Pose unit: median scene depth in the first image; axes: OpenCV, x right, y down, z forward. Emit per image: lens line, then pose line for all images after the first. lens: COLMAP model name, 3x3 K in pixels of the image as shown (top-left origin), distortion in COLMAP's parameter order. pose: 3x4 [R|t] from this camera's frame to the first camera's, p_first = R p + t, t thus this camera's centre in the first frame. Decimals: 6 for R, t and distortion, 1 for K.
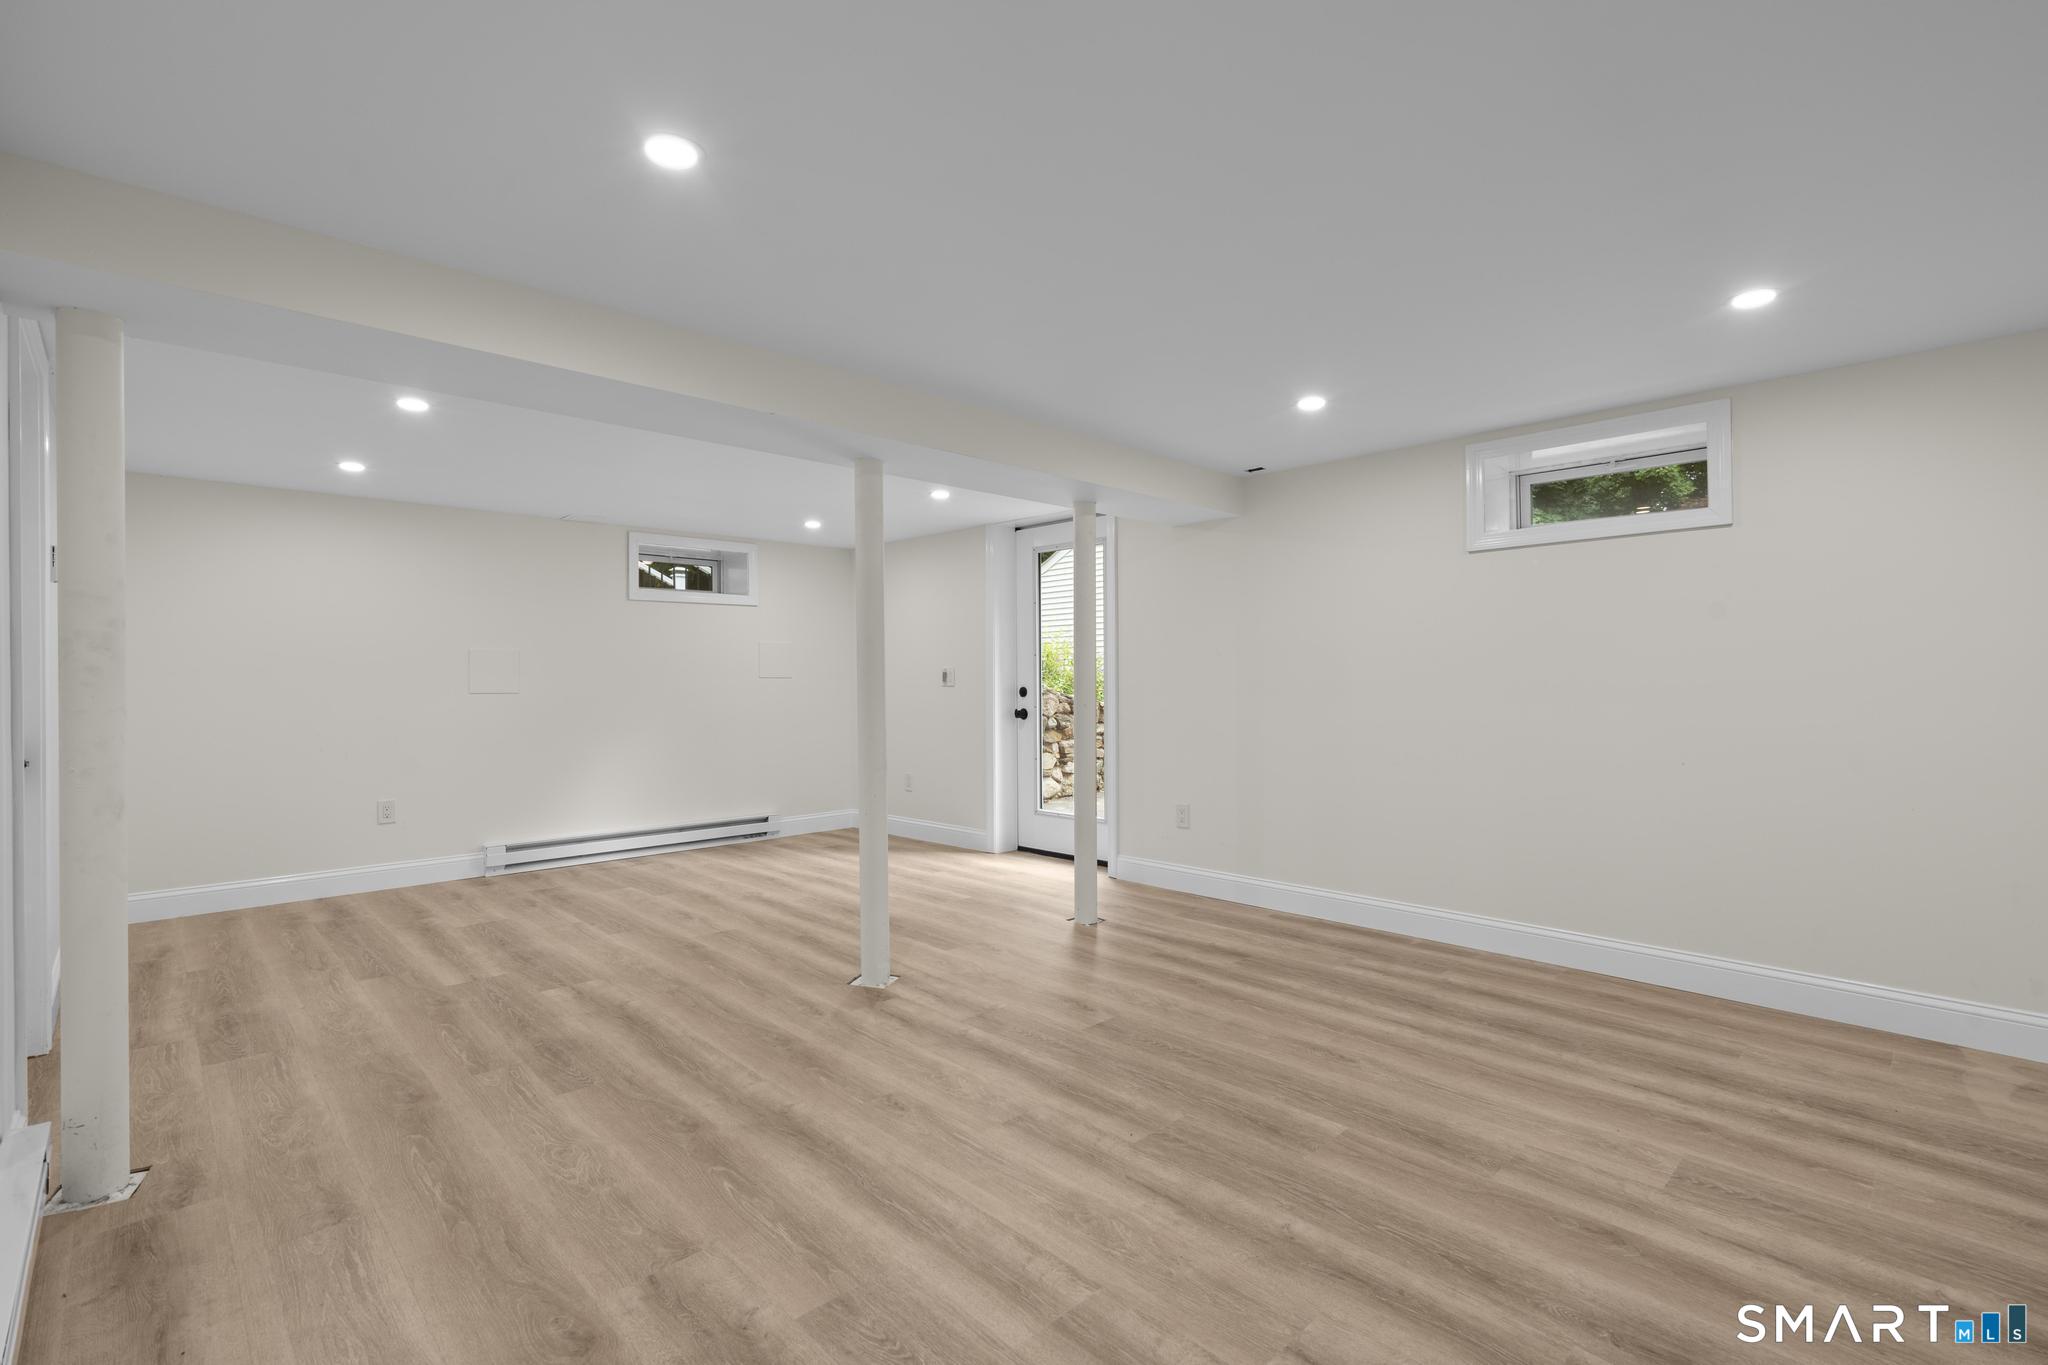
lens RADIAL K [[925.9, 0, 1029.5], [0, 925.9, 683.1], [0, 0, 1]] dist [-0.002526, 0.000776]
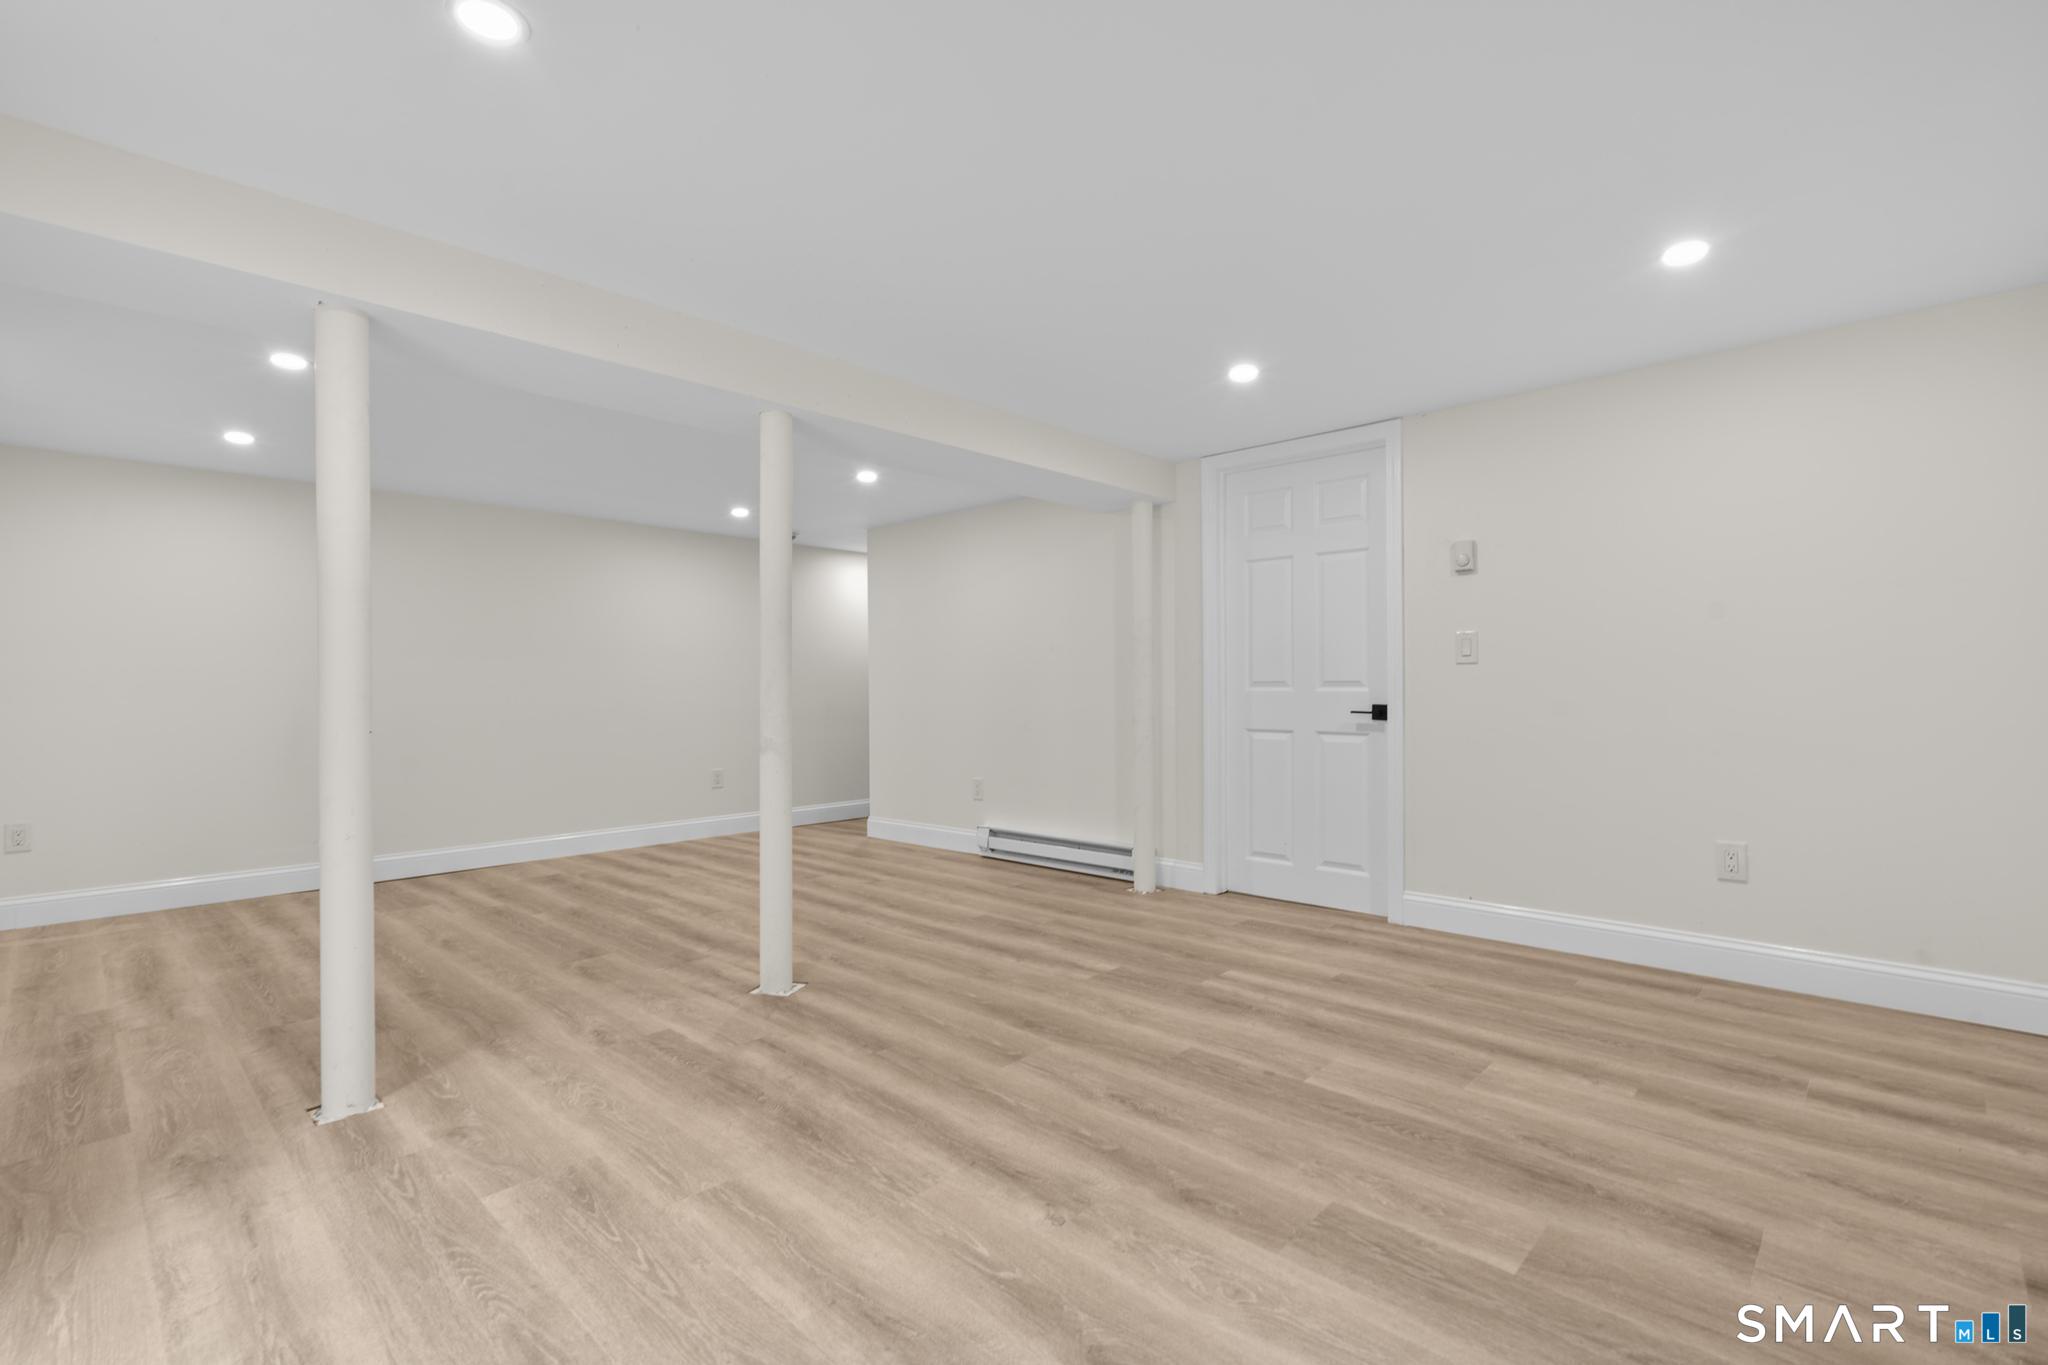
lens RADIAL K [[925.9, 0, 1029.5], [0, 925.9, 683.1], [0, 0, 1]] dist [-0.002526, 0.000776]
pose [[-0.998966, 0.015422, -0.042768, -0.378946], [0.015684, 0.999860, -0.005789, 0.032430], [0.042673, -0.006454, -0.999068, 1.915569]]
